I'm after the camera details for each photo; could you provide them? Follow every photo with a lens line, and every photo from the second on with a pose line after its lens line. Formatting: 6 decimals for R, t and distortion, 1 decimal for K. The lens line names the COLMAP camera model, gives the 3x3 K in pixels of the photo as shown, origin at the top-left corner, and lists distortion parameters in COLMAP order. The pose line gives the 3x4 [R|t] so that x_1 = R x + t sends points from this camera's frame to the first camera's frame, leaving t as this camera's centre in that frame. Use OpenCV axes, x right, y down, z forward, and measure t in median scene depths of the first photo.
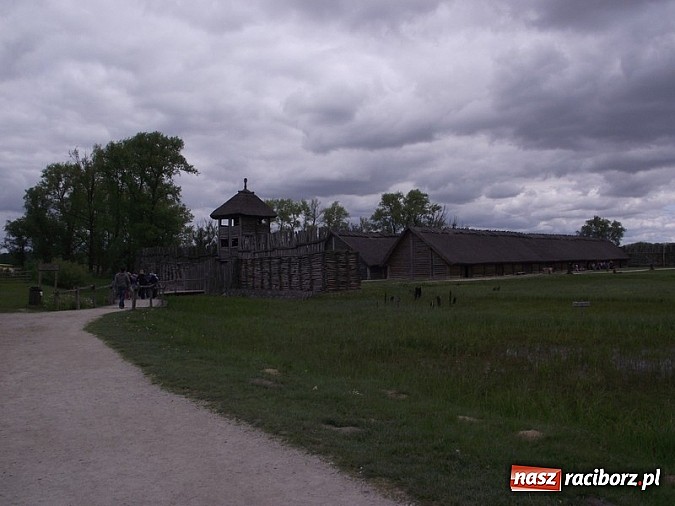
lens RADIAL K [[528.6, 0, 336.6], [0, 528.6, 253.5], [0, 0, 1]] dist [-0.042703, -0.000304]
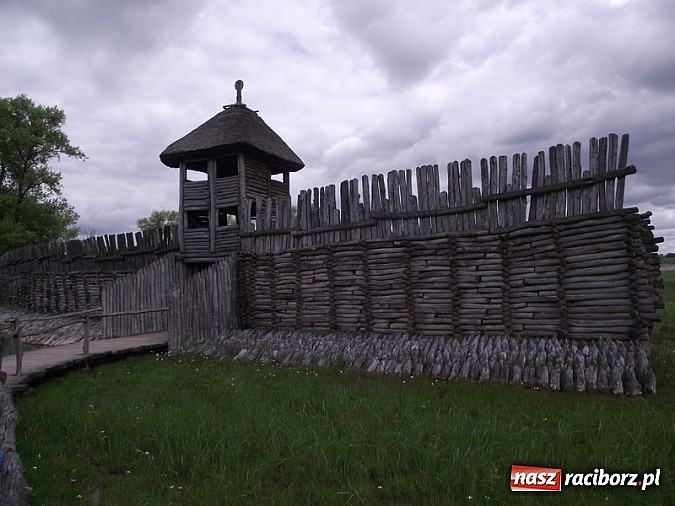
lens RADIAL K [[528.6, 0, 338.8], [0, 528.6, 253.7], [0, 0, 1]] dist [-0.042703, -0.000304]
pose [[0.977221, -0.006768, 0.212117, -0.191512], [0.013091, 0.999510, -0.028422, 0.021259], [-0.211821, 0.030551, 0.976831, 0.561542]]
